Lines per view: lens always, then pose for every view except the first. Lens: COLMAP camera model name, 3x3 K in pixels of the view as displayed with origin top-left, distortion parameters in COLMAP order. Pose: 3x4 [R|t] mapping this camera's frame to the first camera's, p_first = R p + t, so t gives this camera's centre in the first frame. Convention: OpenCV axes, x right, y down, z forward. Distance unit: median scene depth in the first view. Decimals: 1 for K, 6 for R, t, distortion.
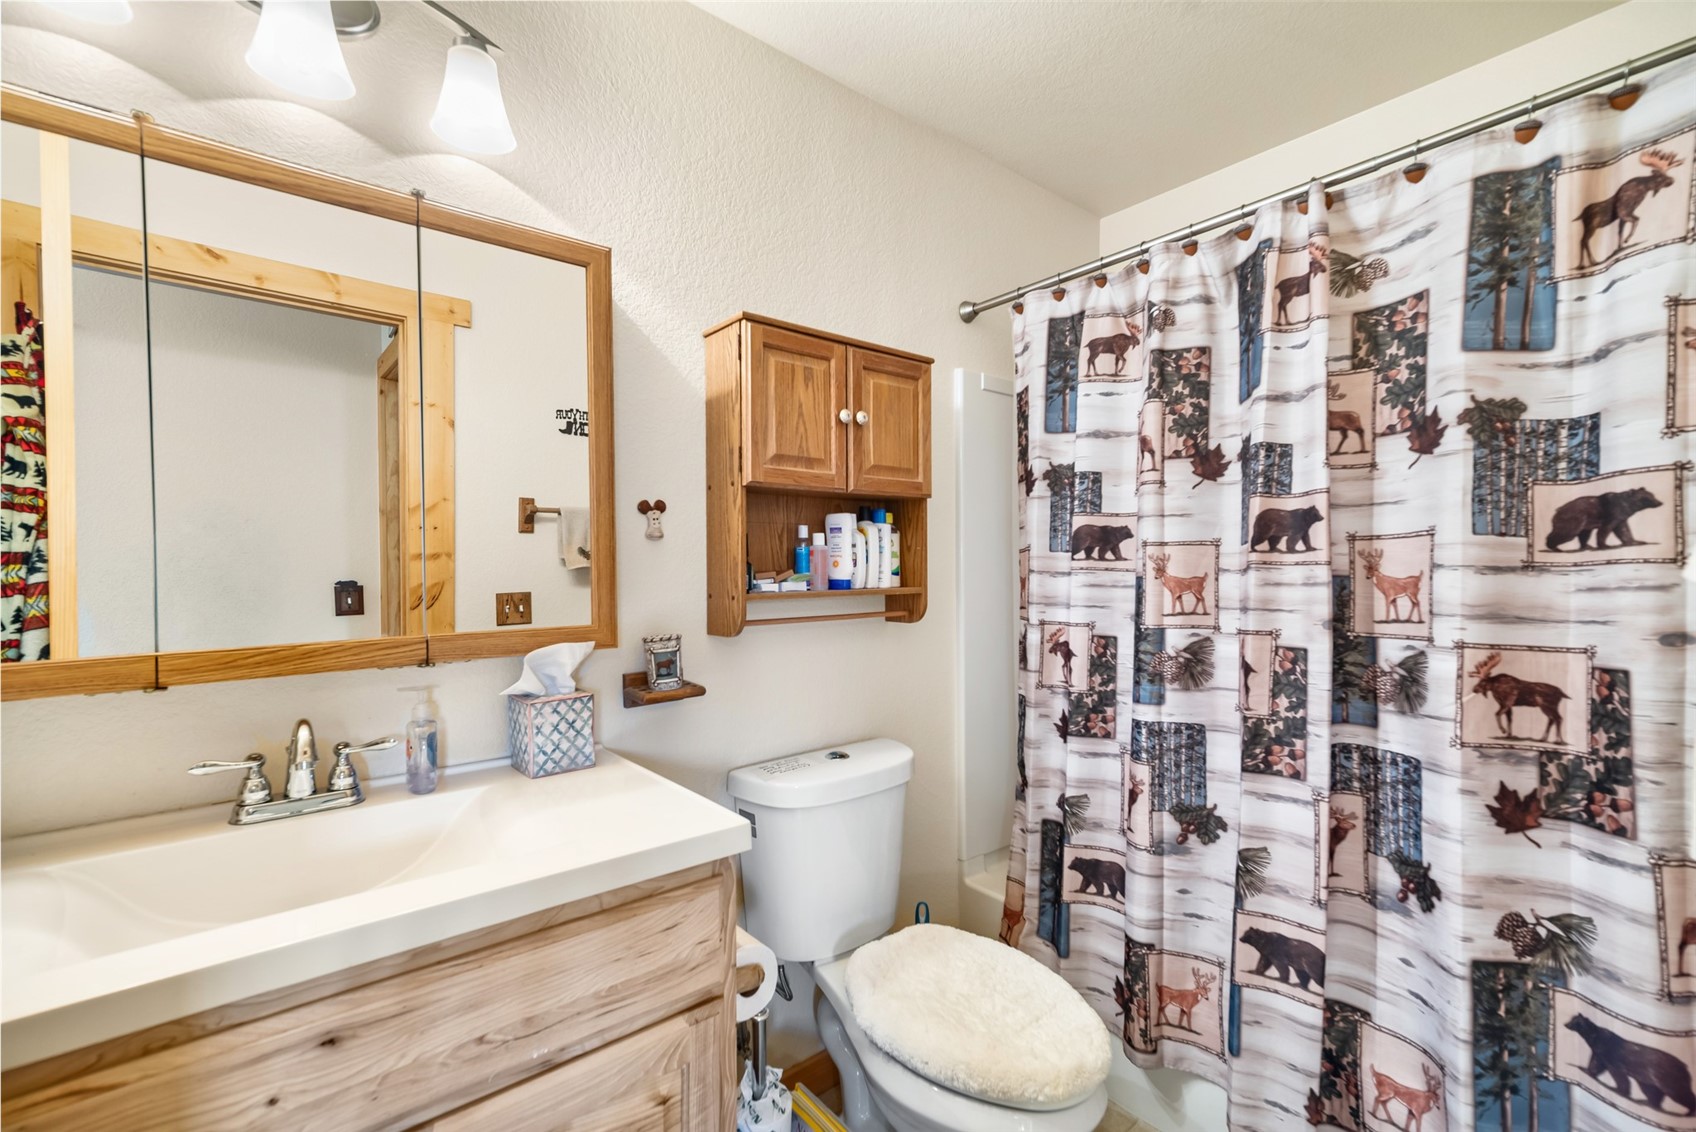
lens RADIAL K [[730.0, 0, 852.6], [0, 730.0, 571.5], [0, 0, 1]] dist [0.007155, 0.000948]
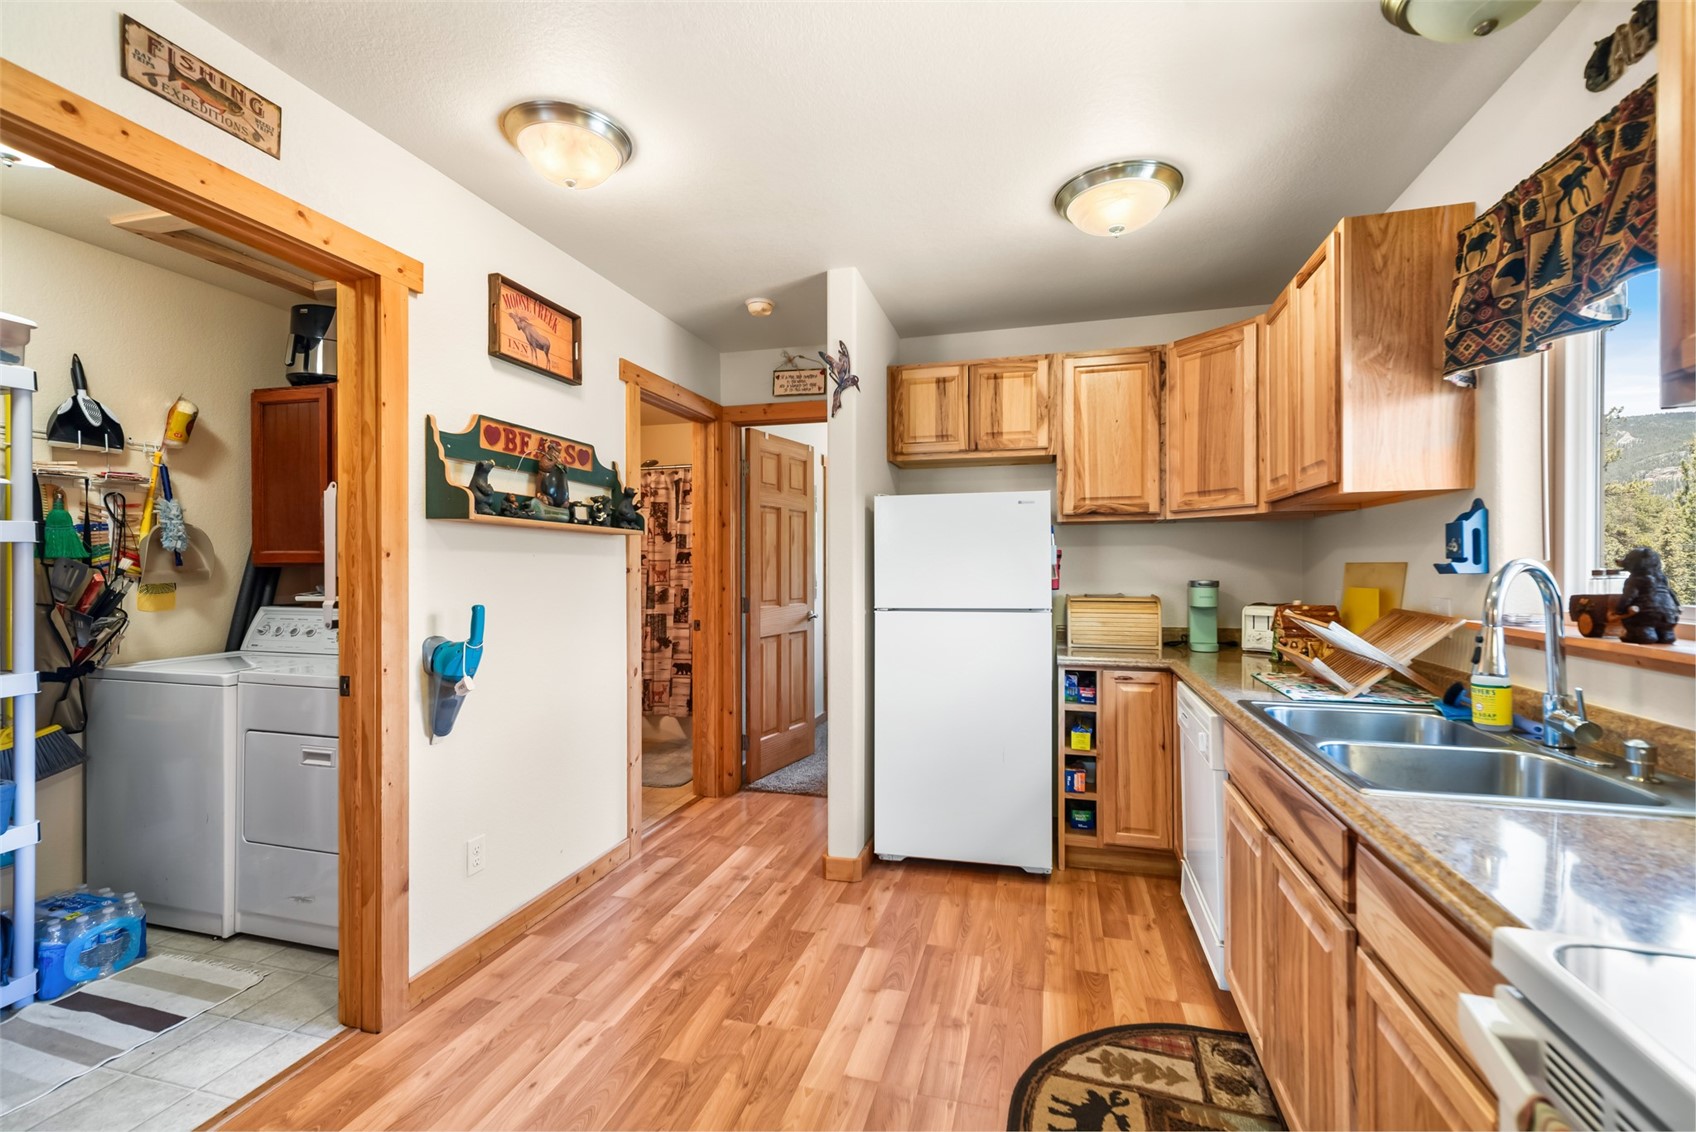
lens RADIAL K [[730.0, 0, 844.6], [0, 730.0, 566.4], [0, 0, 1]] dist [0.007155, 0.000948]
pose [[0.822614, 0.003588, 0.568589, -0.774025], [0.001521, 0.999963, -0.008511, 0.018535], [-0.568598, 0.007866, 0.822578, -2.285370]]
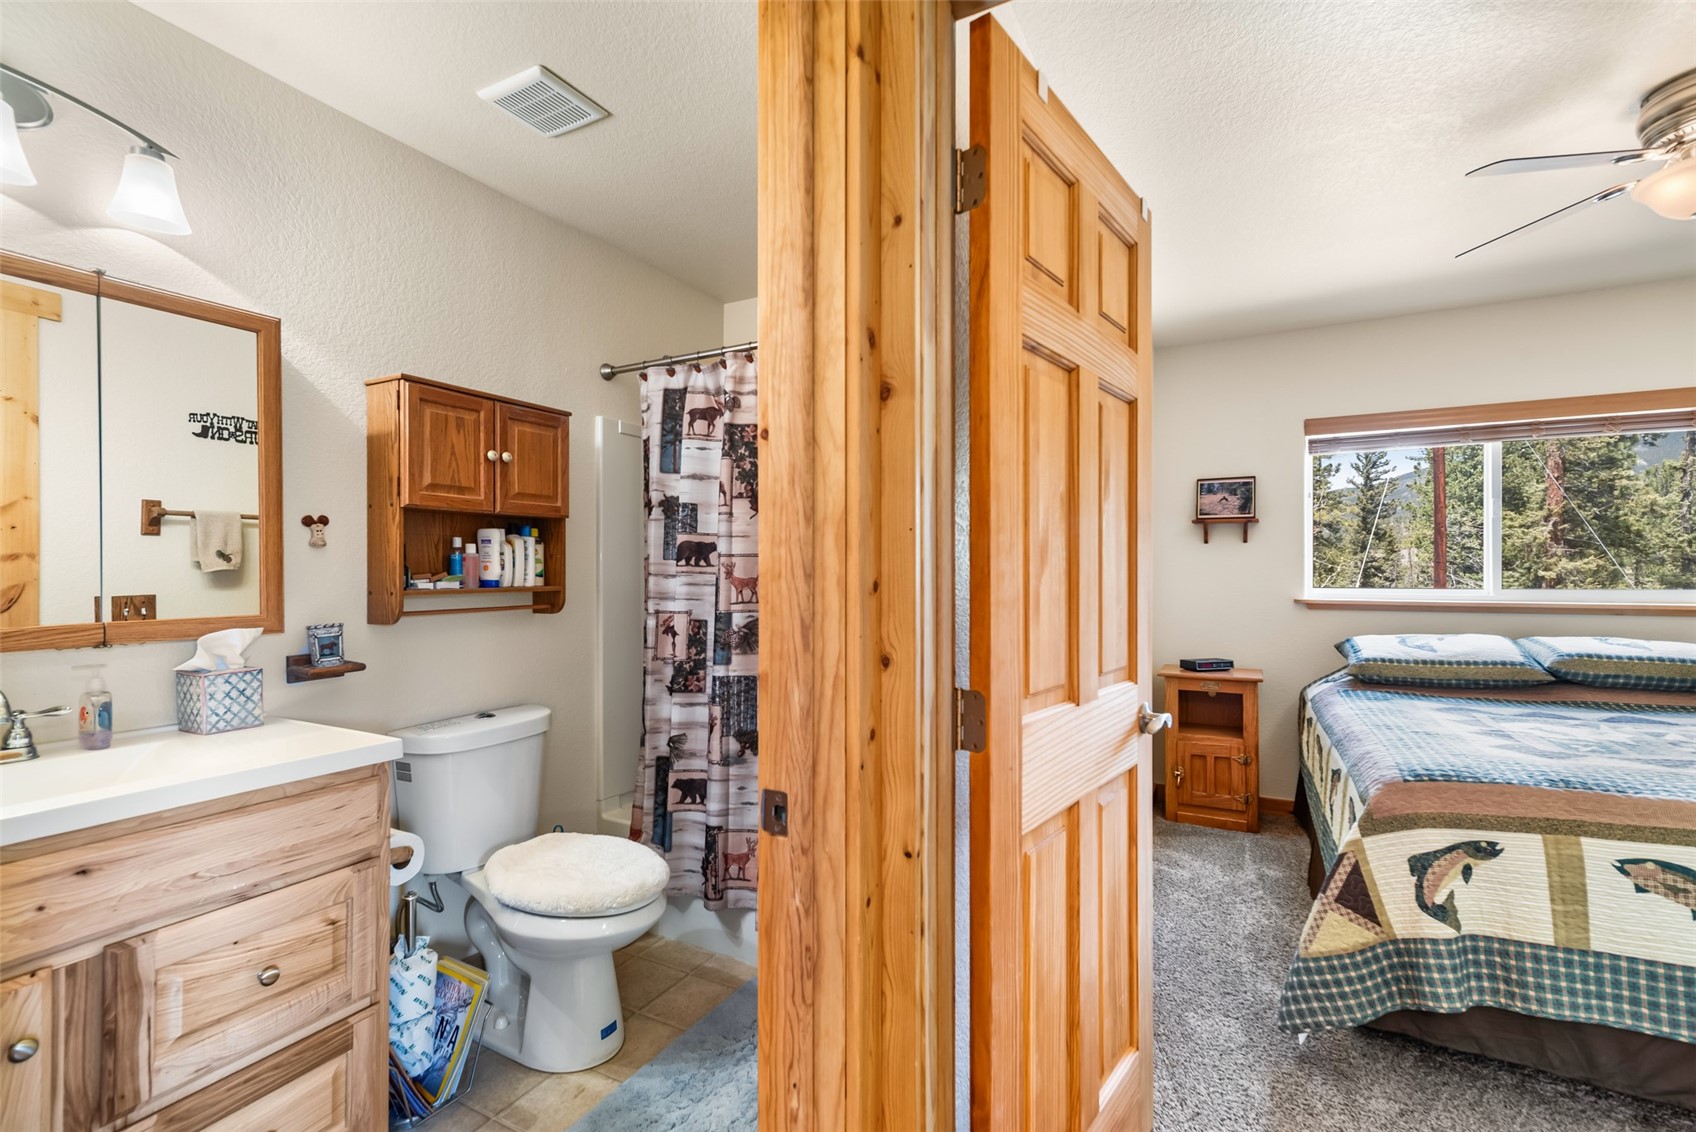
lens RADIAL K [[730.0, 0, 847.2], [0, 730.0, 570.5], [0, 0, 1]] dist [0.007155, 0.000948]
pose [[0.925543, 0.004331, 0.378618, 0.084602], [-0.001076, 0.999961, -0.008809, 0.005476], [-0.378641, 0.007745, 0.925511, -0.464291]]
